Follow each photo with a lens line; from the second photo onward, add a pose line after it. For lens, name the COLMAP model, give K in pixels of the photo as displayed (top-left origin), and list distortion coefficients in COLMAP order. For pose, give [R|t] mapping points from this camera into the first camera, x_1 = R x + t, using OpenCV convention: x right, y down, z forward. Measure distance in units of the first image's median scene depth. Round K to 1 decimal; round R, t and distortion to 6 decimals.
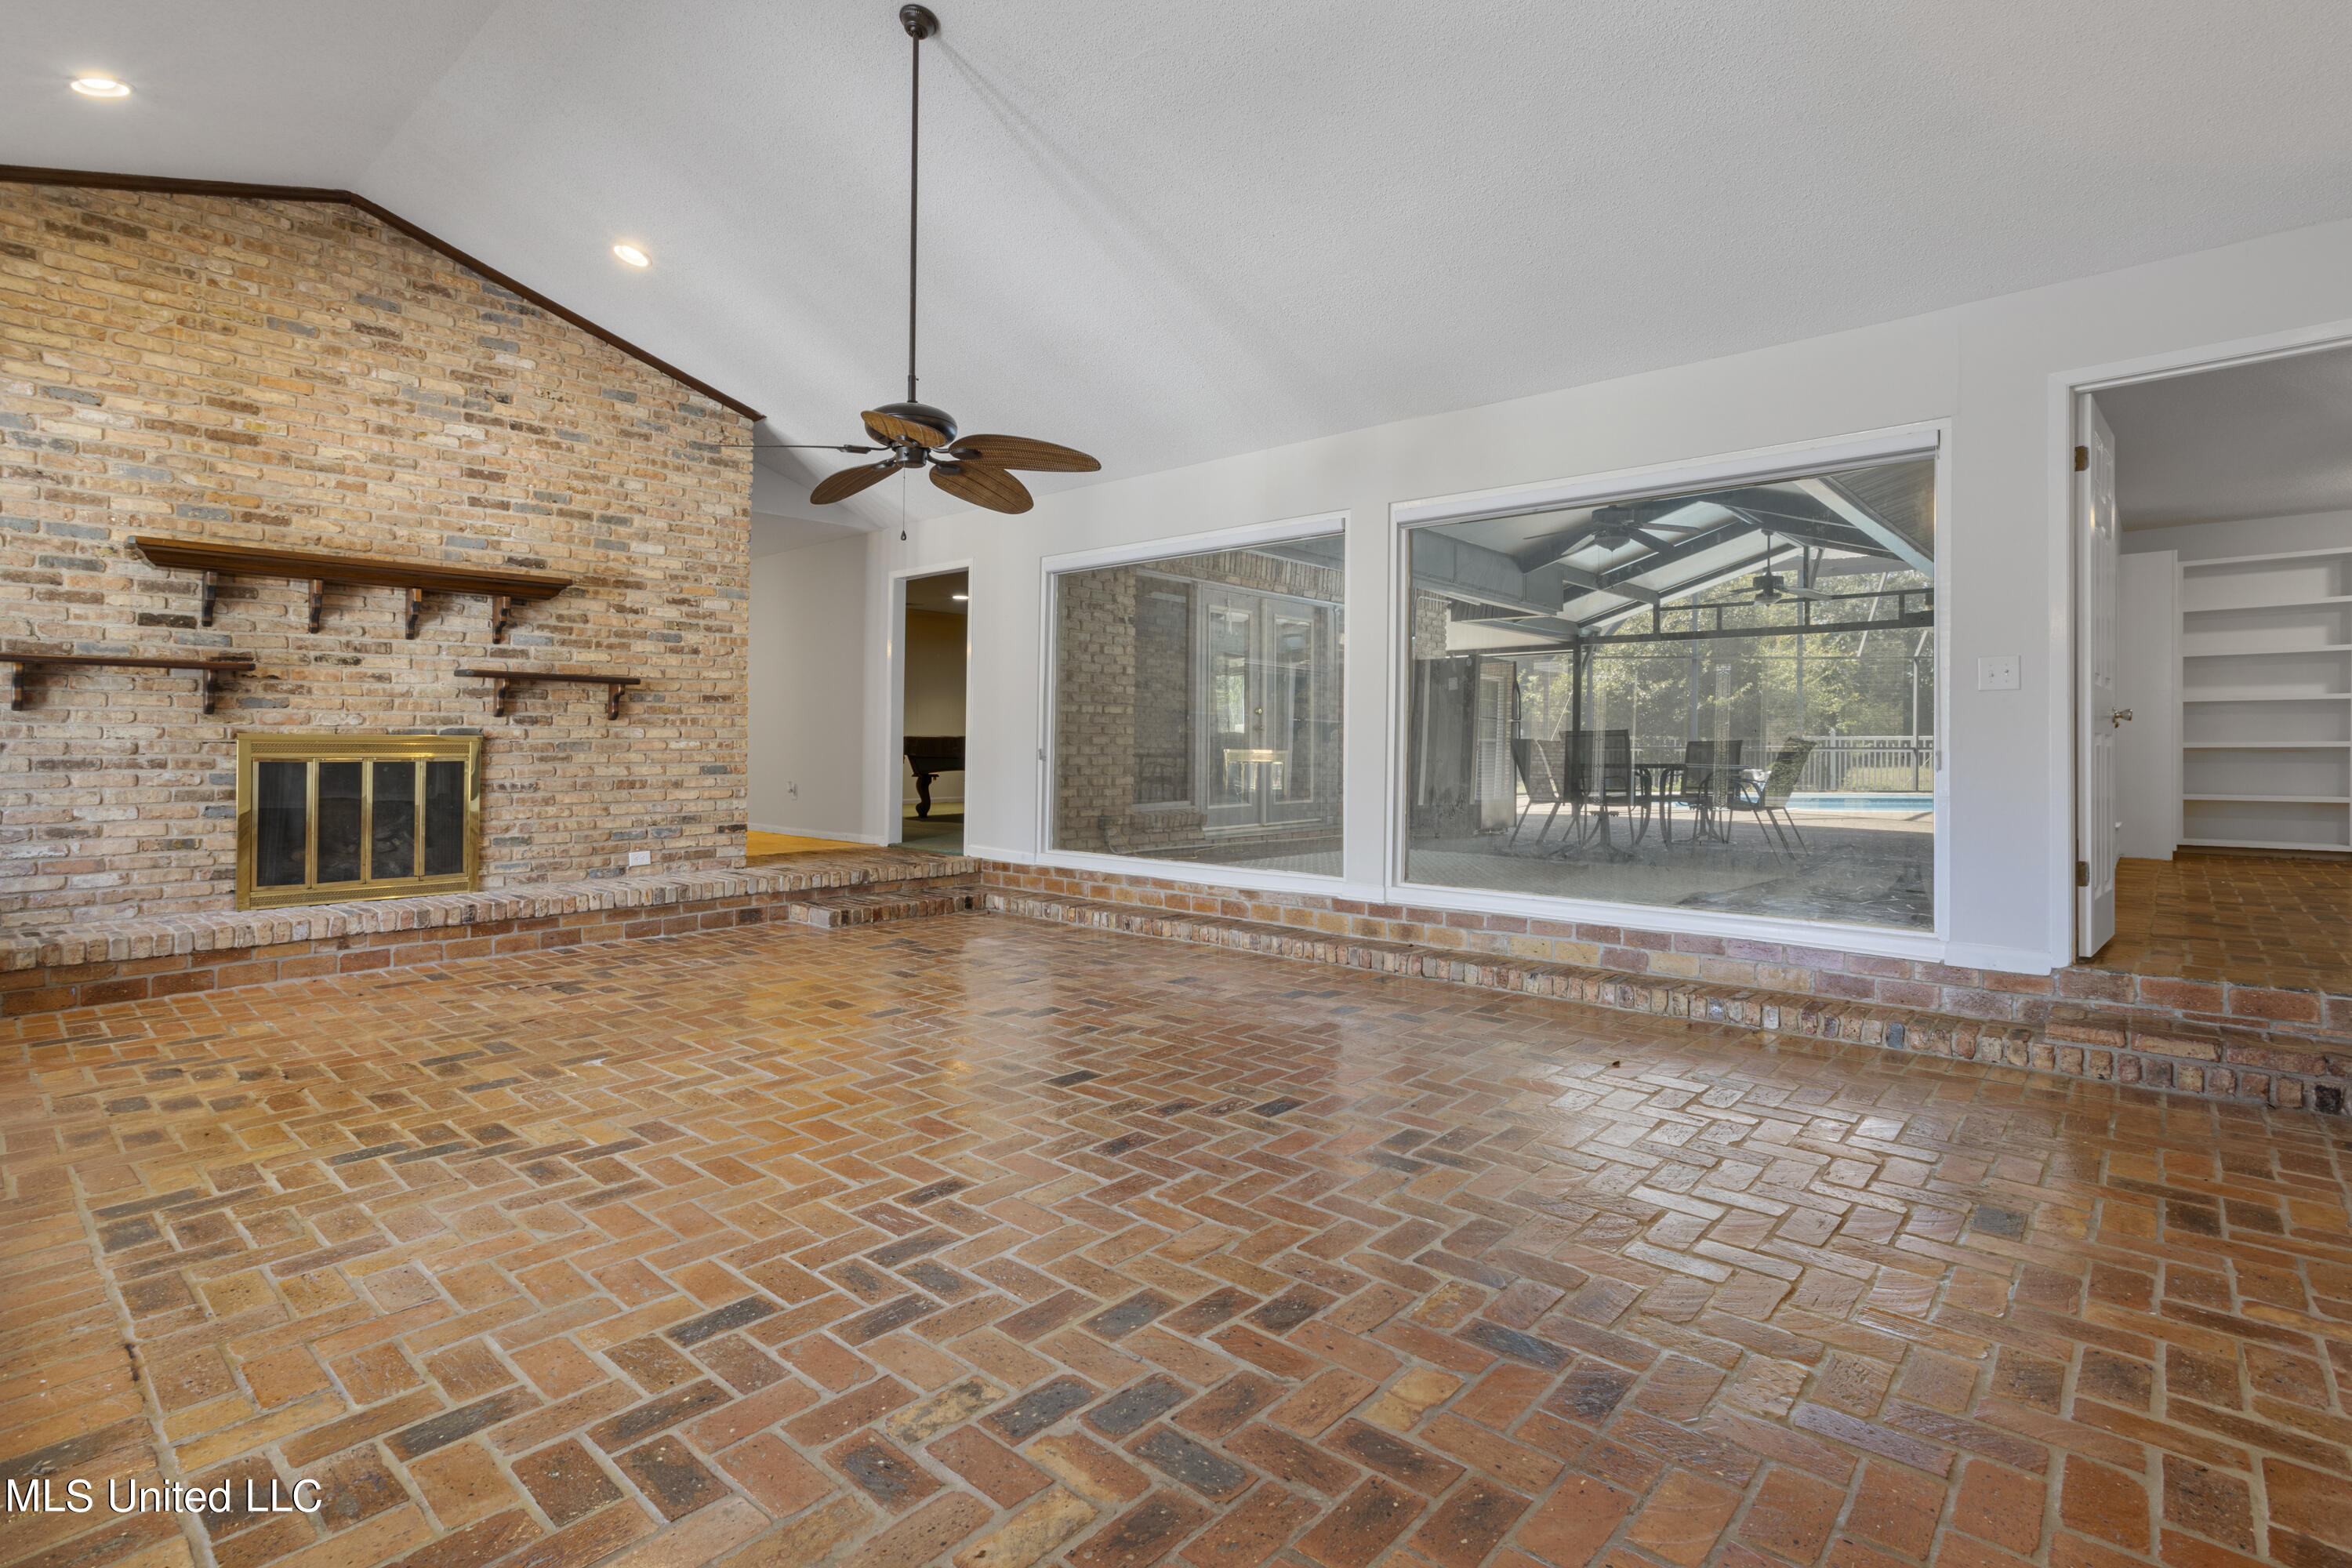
lens RADIAL K [[1127.5, 0, 1171.6], [0, 1127.5, 767.1], [0, 0, 1]] dist [-0.016260, 0.007520]
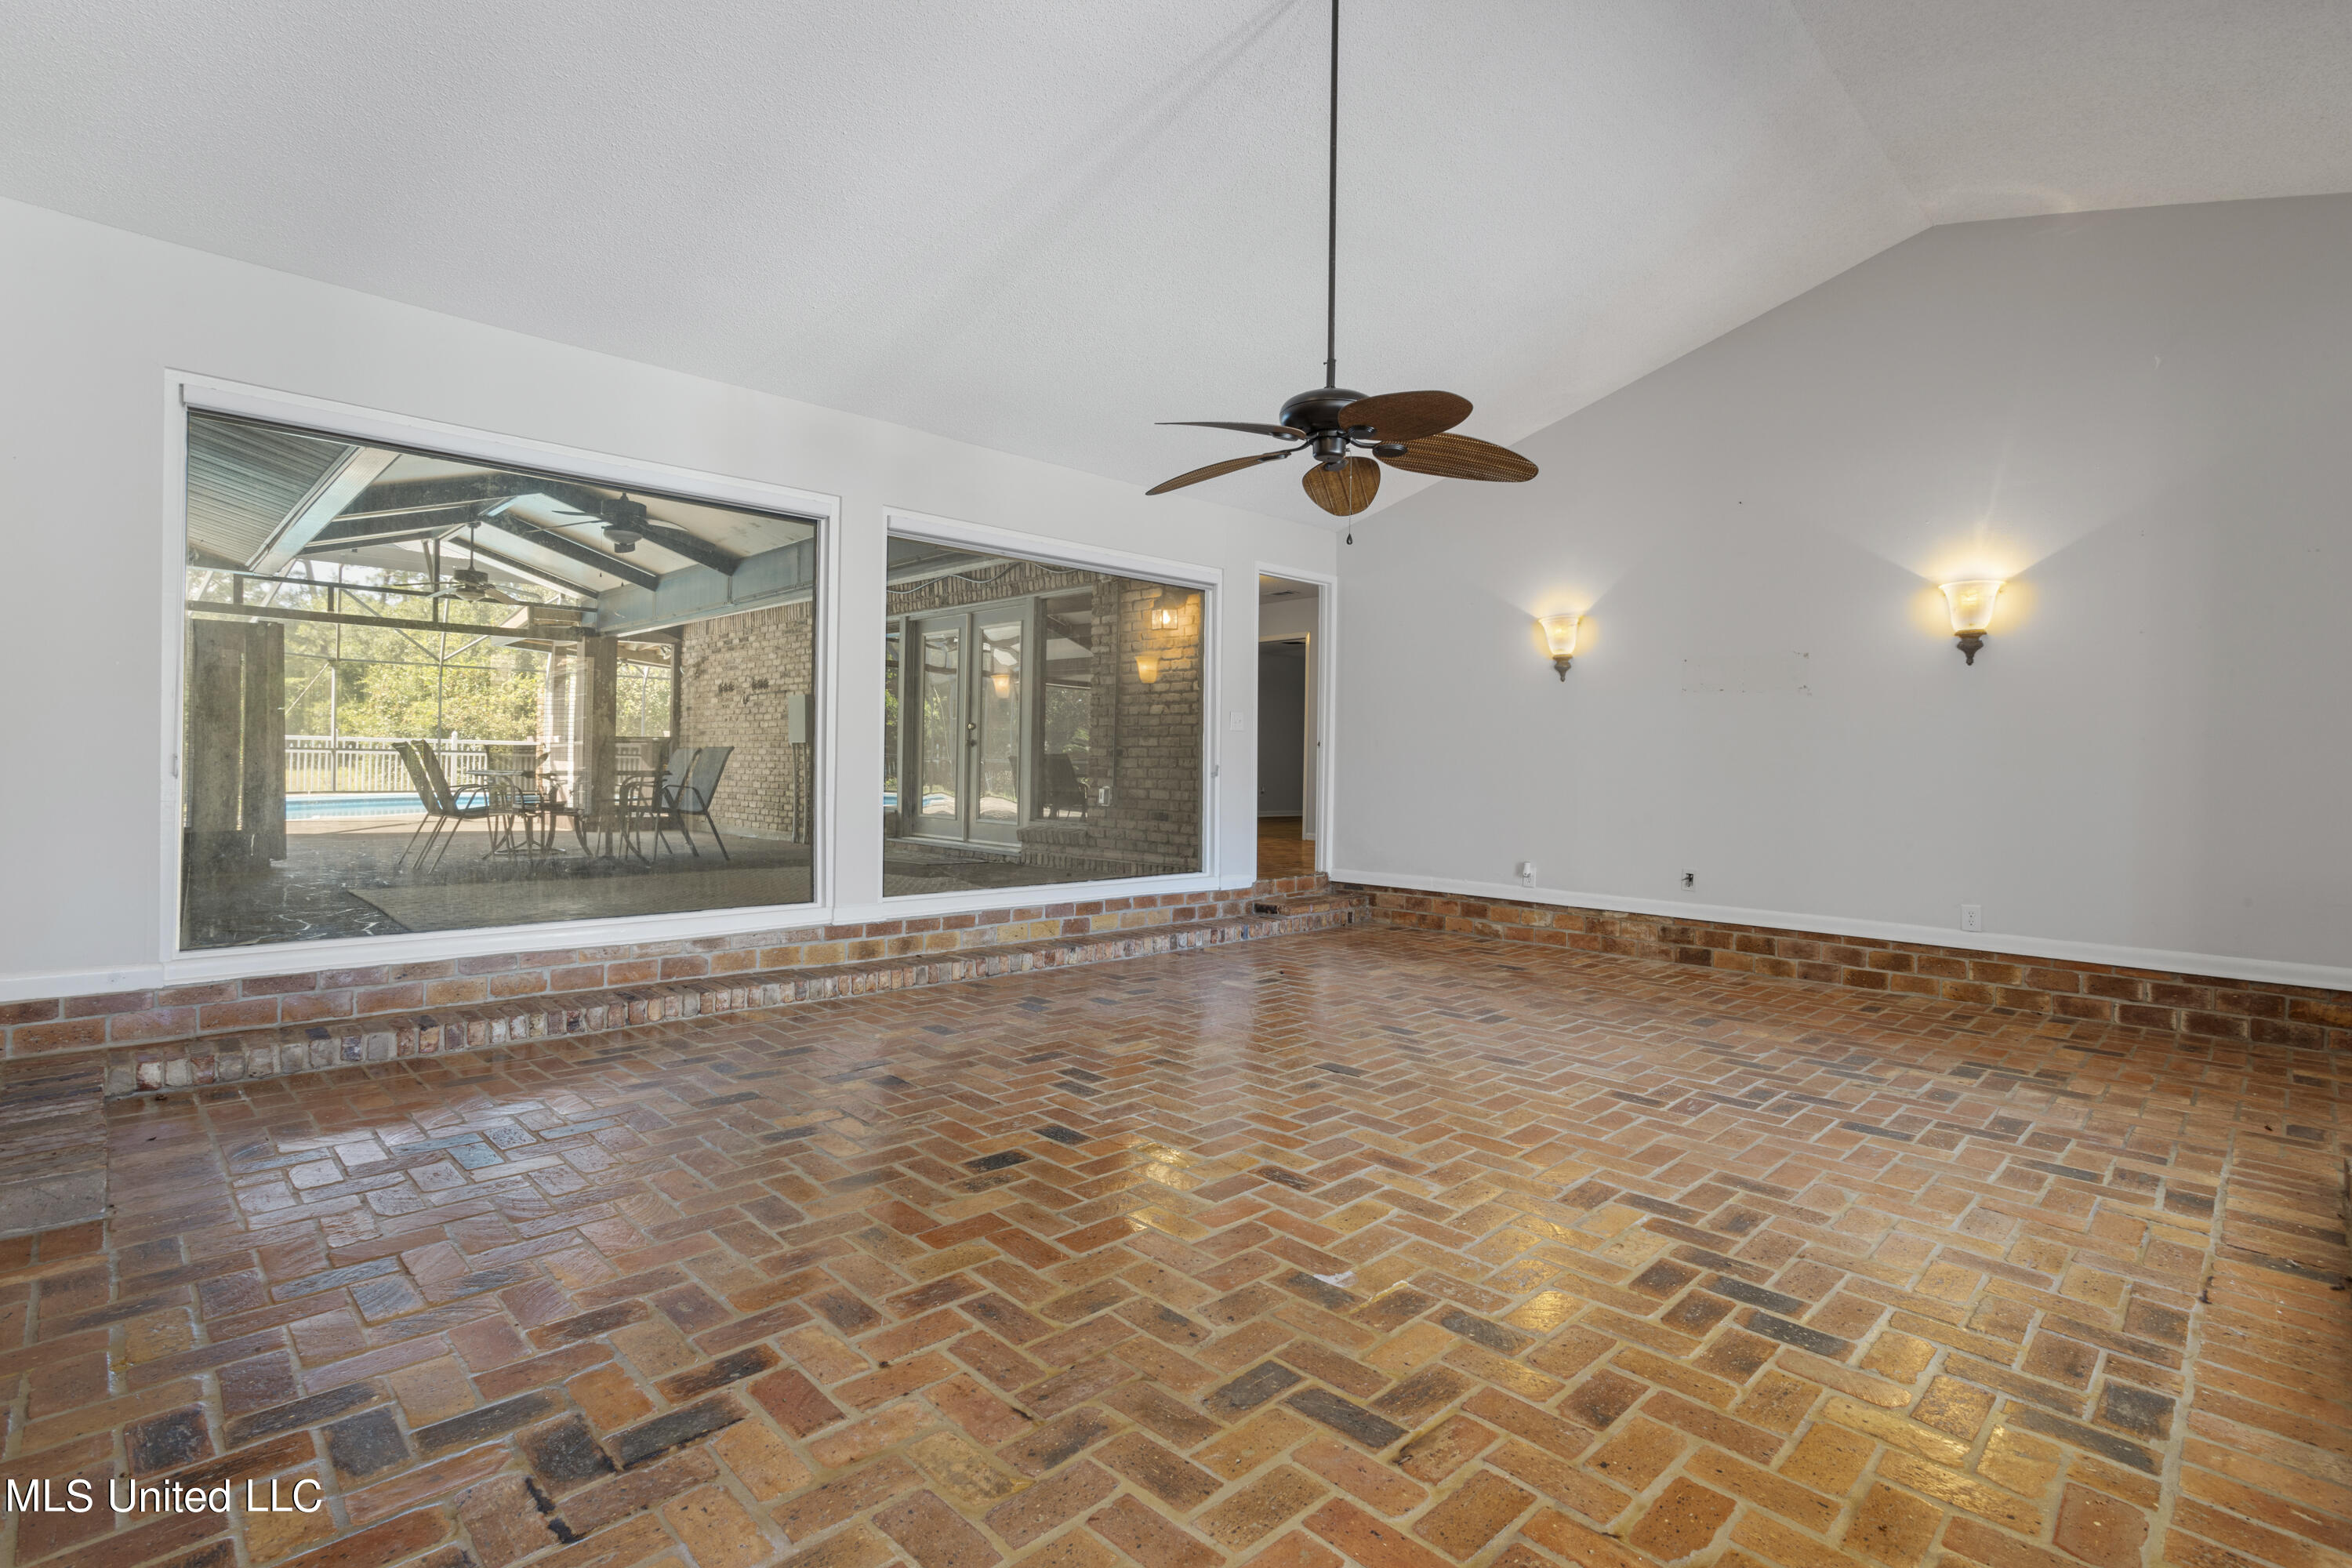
lens RADIAL K [[1127.5, 0, 1138.1], [0, 1127.5, 756.5], [0, 0, 1]] dist [-0.016260, 0.007520]
pose [[0.070767, 0.007096, 0.997468, -1.497371], [-0.001424, 0.999974, -0.007012, -0.027705], [-0.997492, -0.000924, 0.070775, 1.393185]]
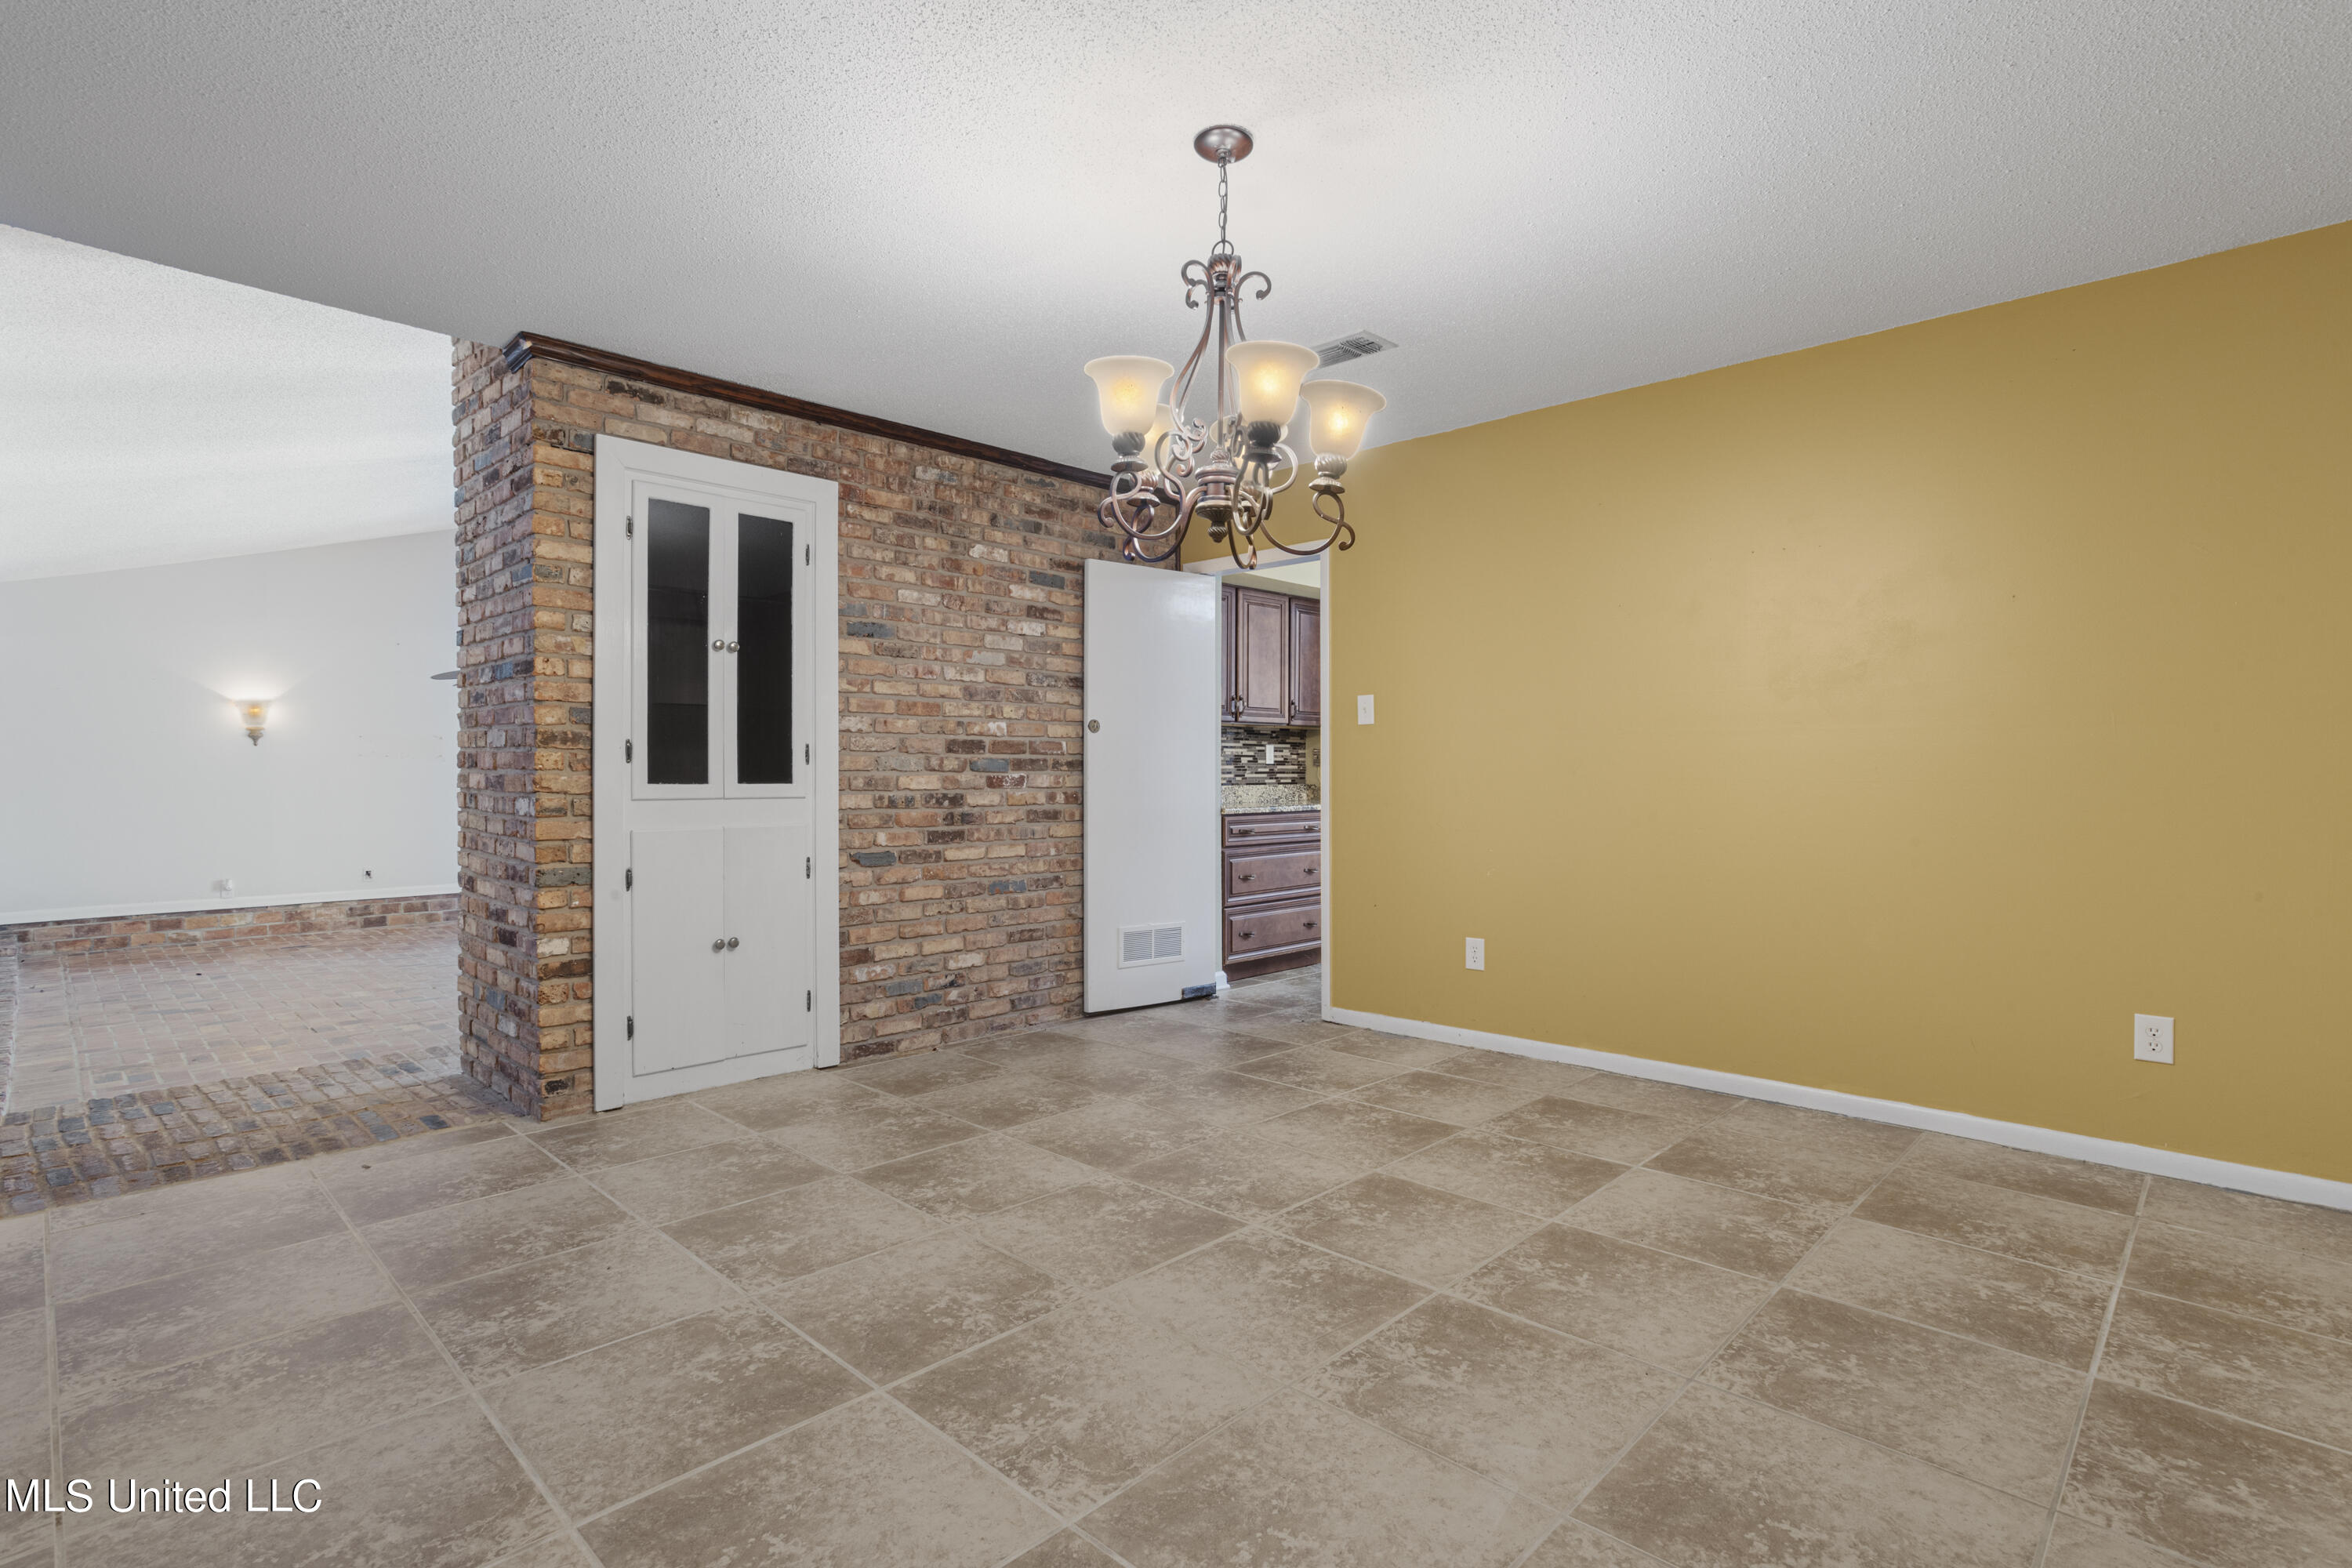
lens RADIAL K [[1127.5, 0, 1176.0], [0, 1127.5, 782.2], [0, 0, 1]] dist [-0.016260, 0.007520]
pose [[-0.999629, 0.005690, 0.026651, -1.813080], [0.006222, 0.999782, 0.019927, -0.138578], [-0.026532, 0.020085, -0.999446, 3.748821]]
